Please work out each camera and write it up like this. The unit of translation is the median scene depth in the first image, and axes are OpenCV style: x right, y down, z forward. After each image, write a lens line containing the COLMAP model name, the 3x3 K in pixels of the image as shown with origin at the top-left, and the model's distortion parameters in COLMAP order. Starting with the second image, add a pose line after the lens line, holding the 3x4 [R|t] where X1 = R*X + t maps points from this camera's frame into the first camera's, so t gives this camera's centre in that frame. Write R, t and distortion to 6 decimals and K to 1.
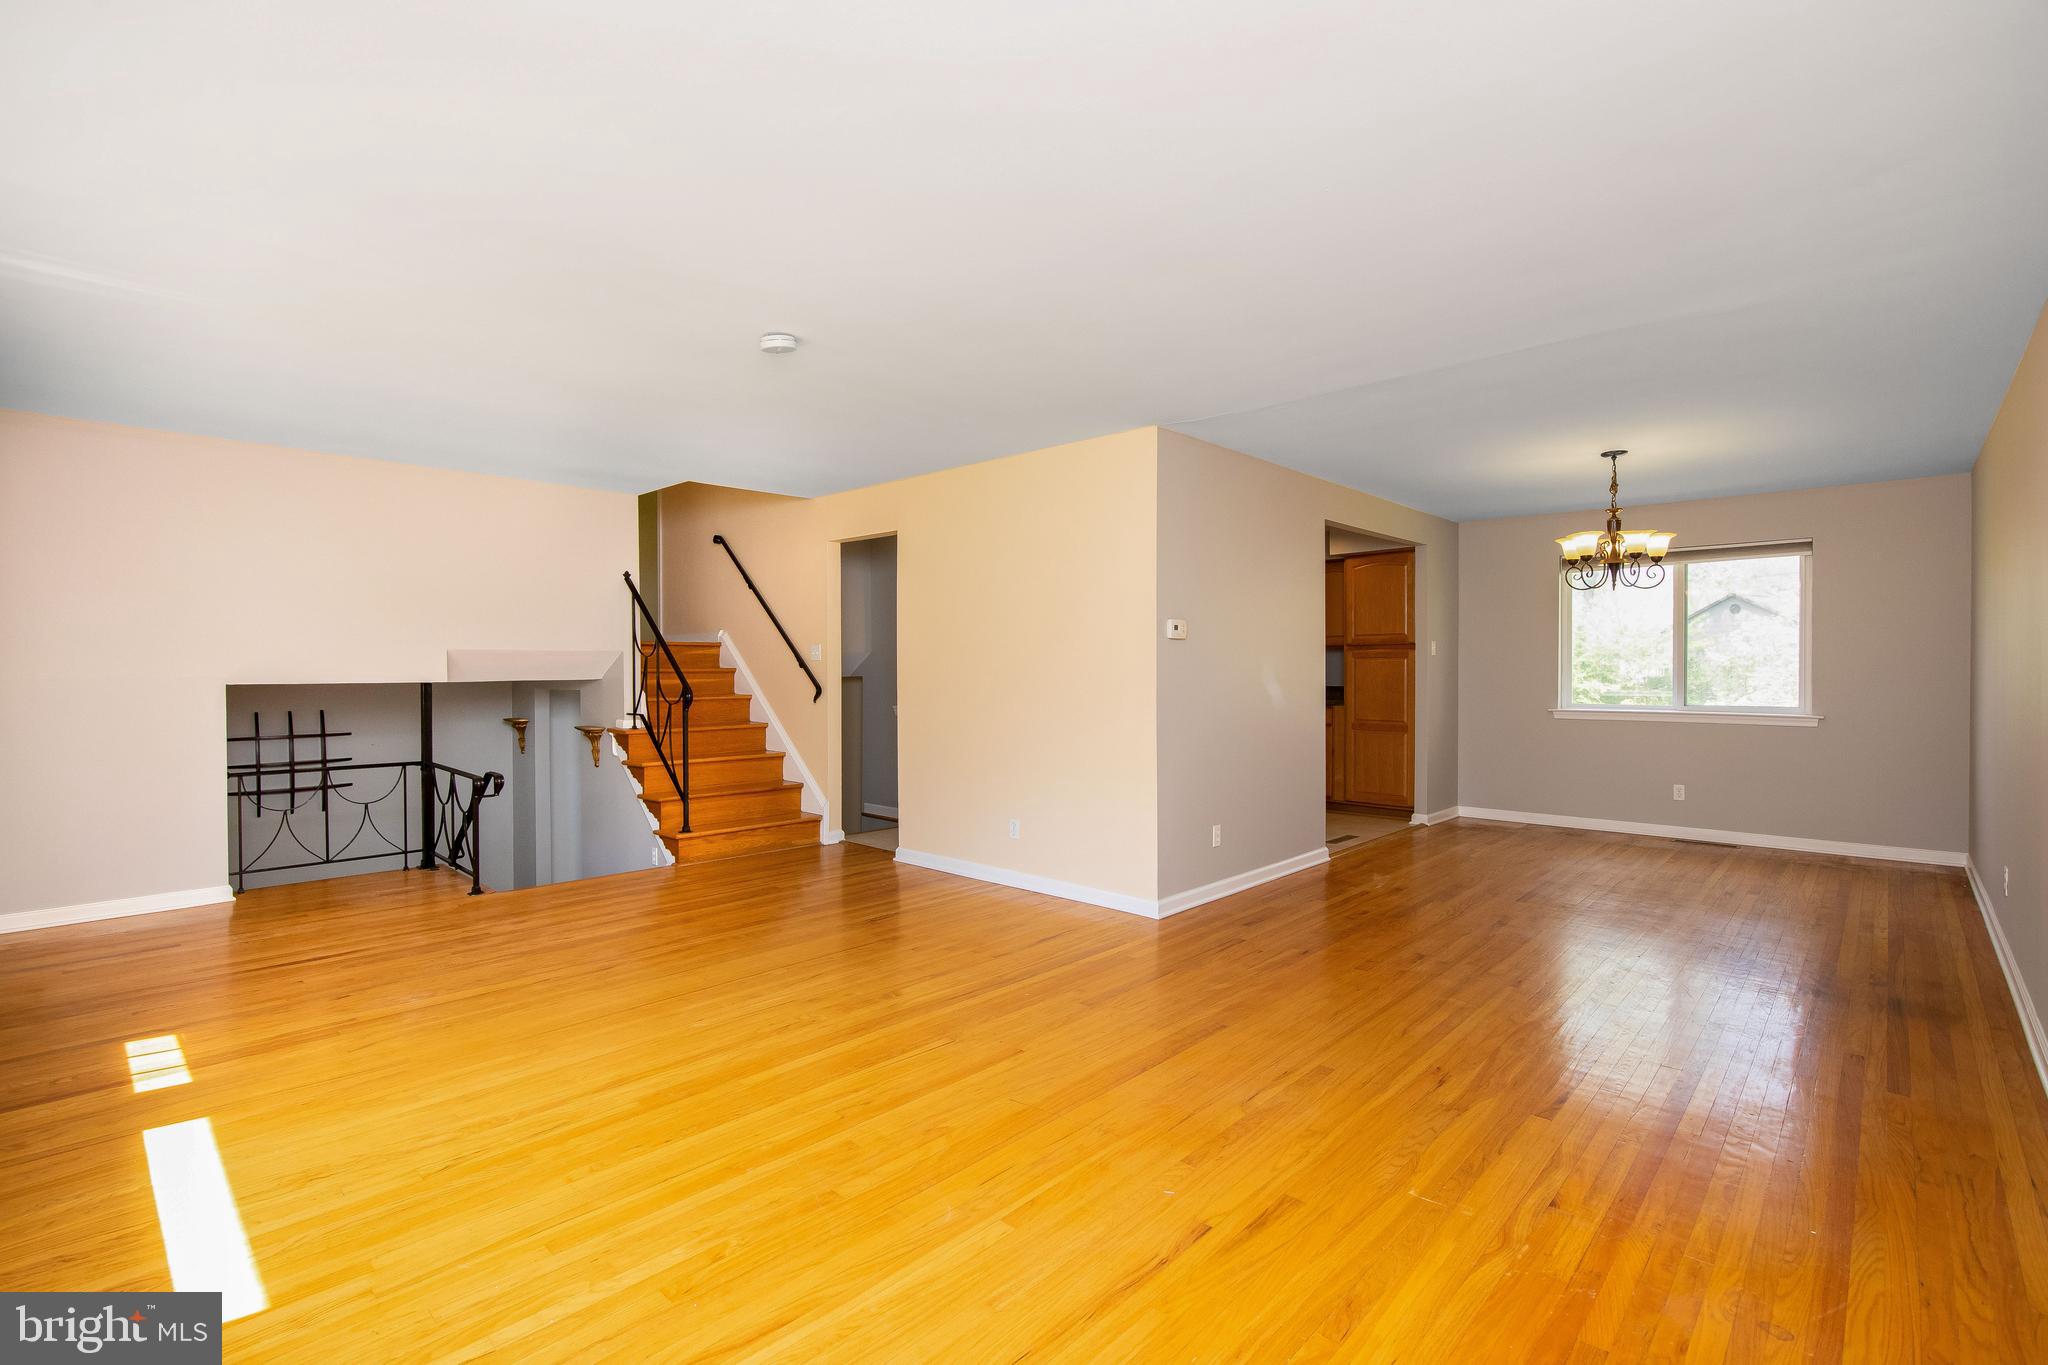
lens RADIAL K [[938.8, 0, 1021.8], [0, 938.8, 676.4], [0, 0, 1]] dist [-0.015986, 0.001268]
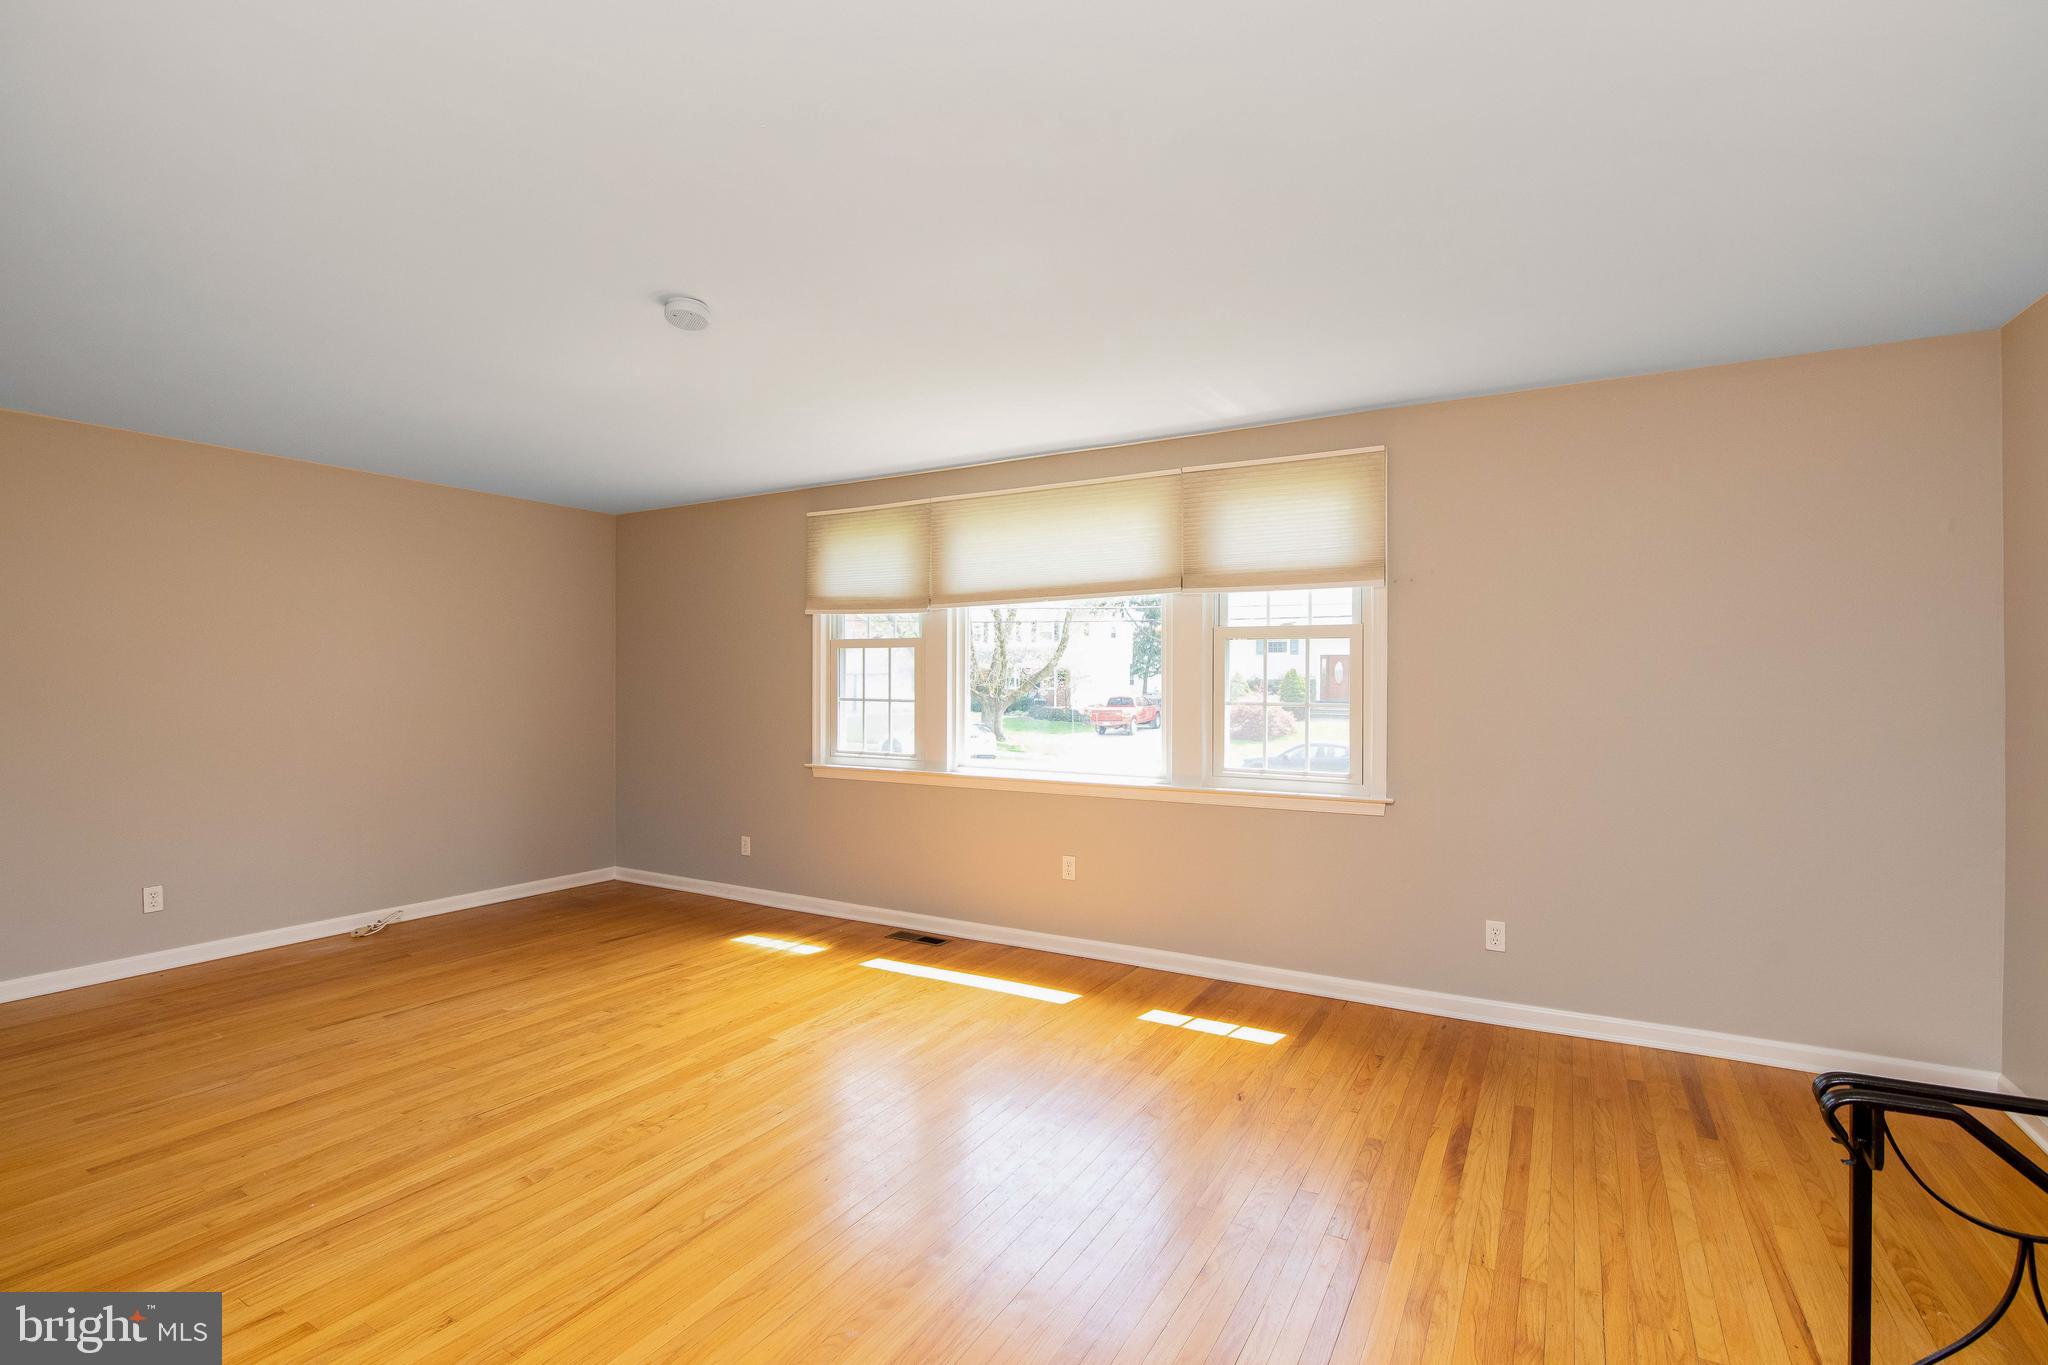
lens RADIAL K [[938.8, 0, 1021.8], [0, 938.8, 676.4], [0, 0, 1]] dist [-0.015986, 0.001268]
pose [[-0.973039, 0.003223, -0.230619, -0.206001], [0.001148, 0.999958, 0.009132, -0.028005], [0.230639, 0.008621, -0.973001, 1.071447]]
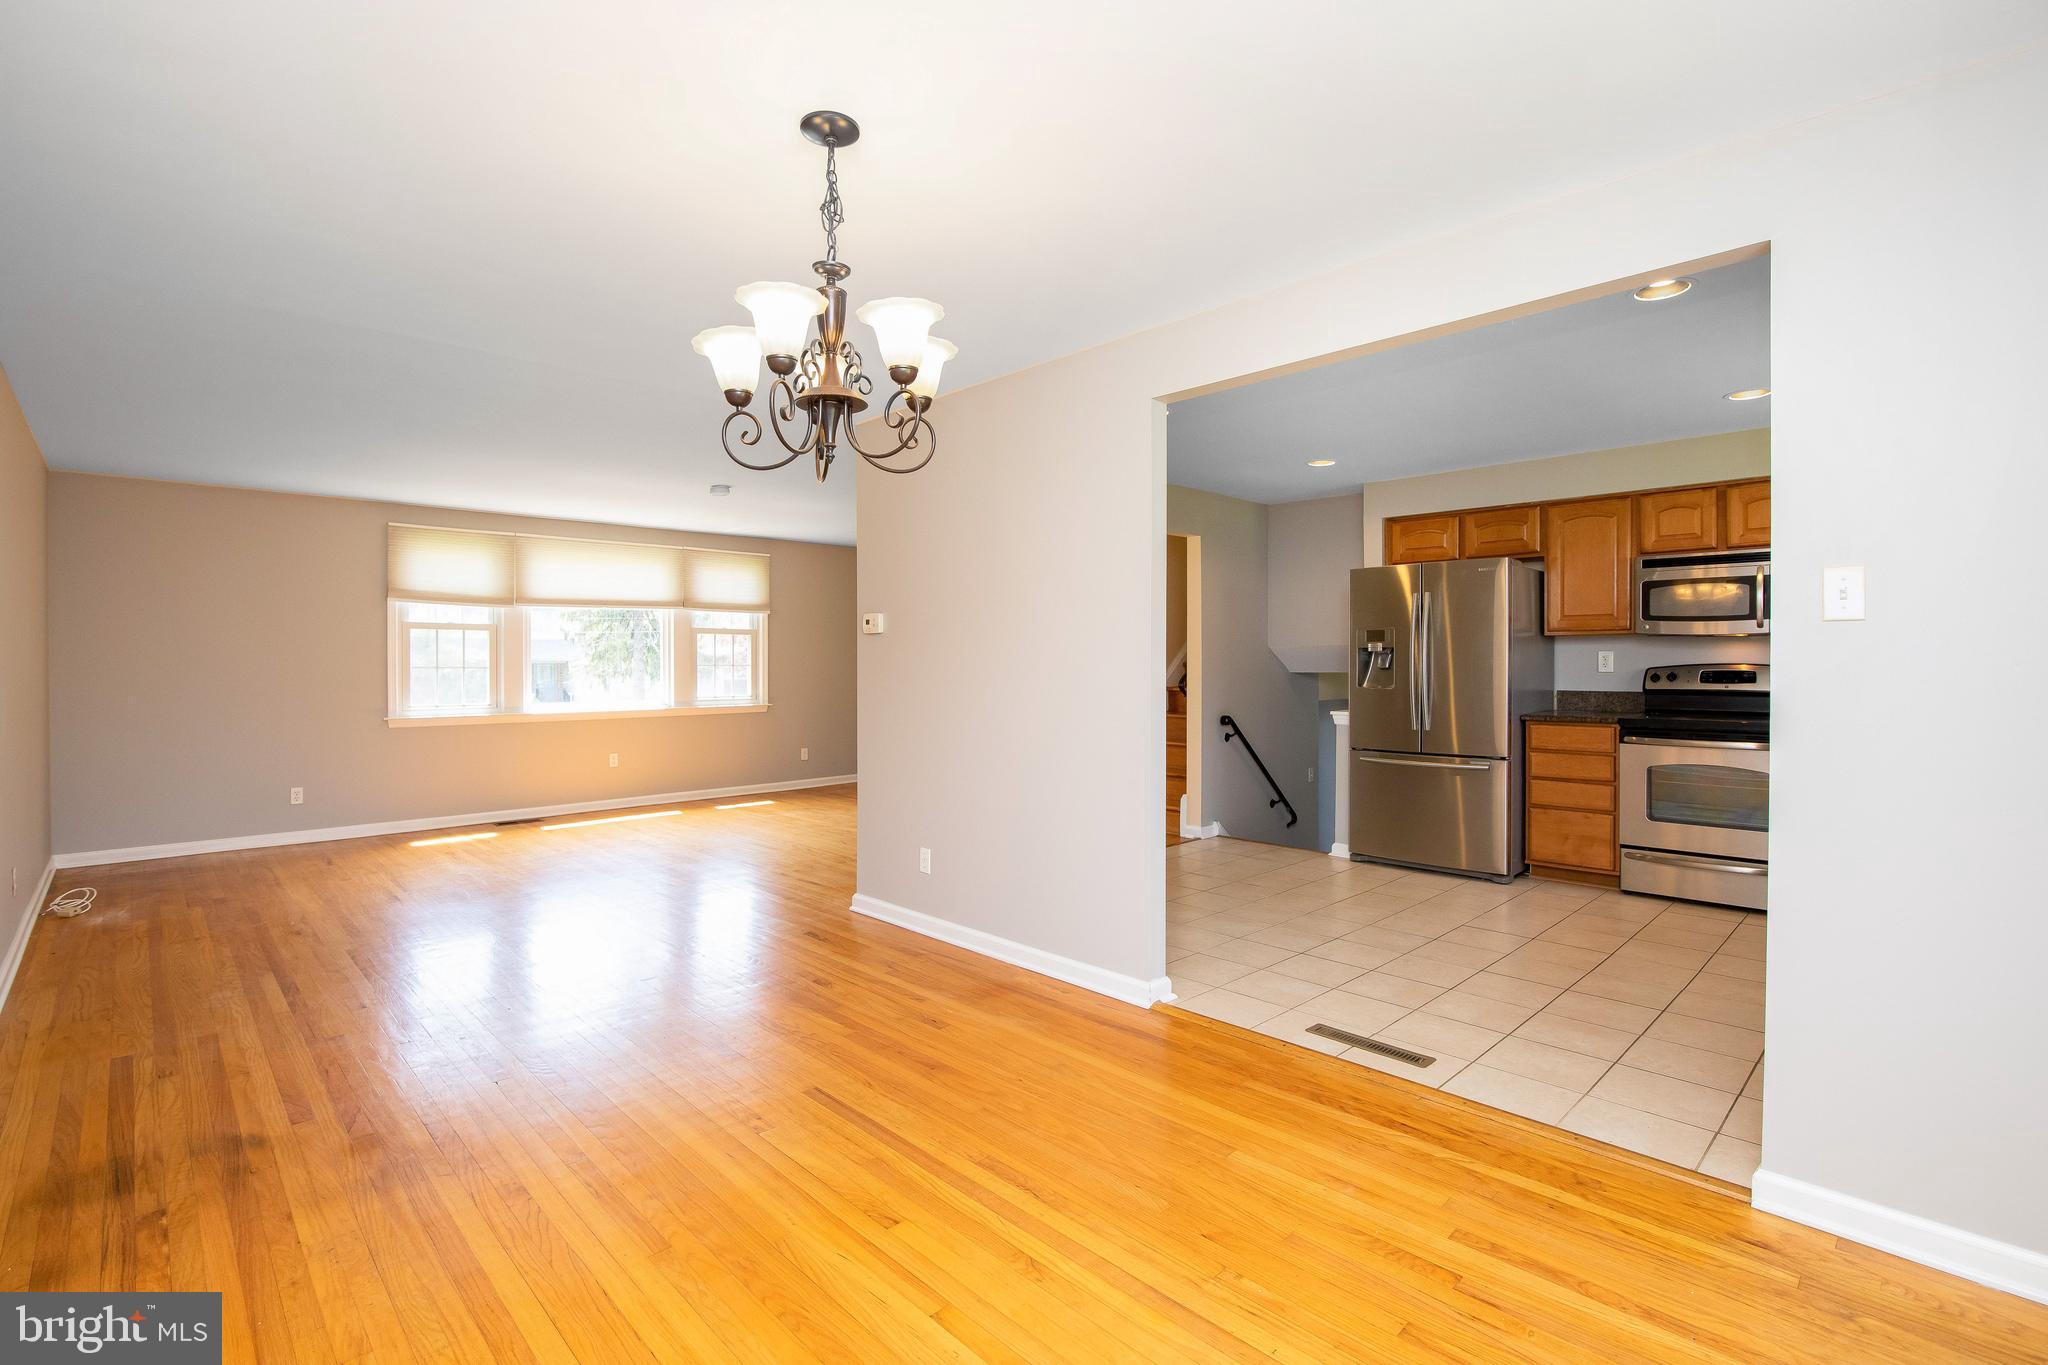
lens RADIAL K [[938.8, 0, 1021.8], [0, 938.8, 676.4], [0, 0, 1]] dist [-0.015986, 0.001268]
pose [[-0.047579, 0.018349, -0.998699, 0.922150], [-0.006882, 0.999802, 0.018697, -0.013897], [0.998844, 0.007763, -0.047444, 0.983115]]
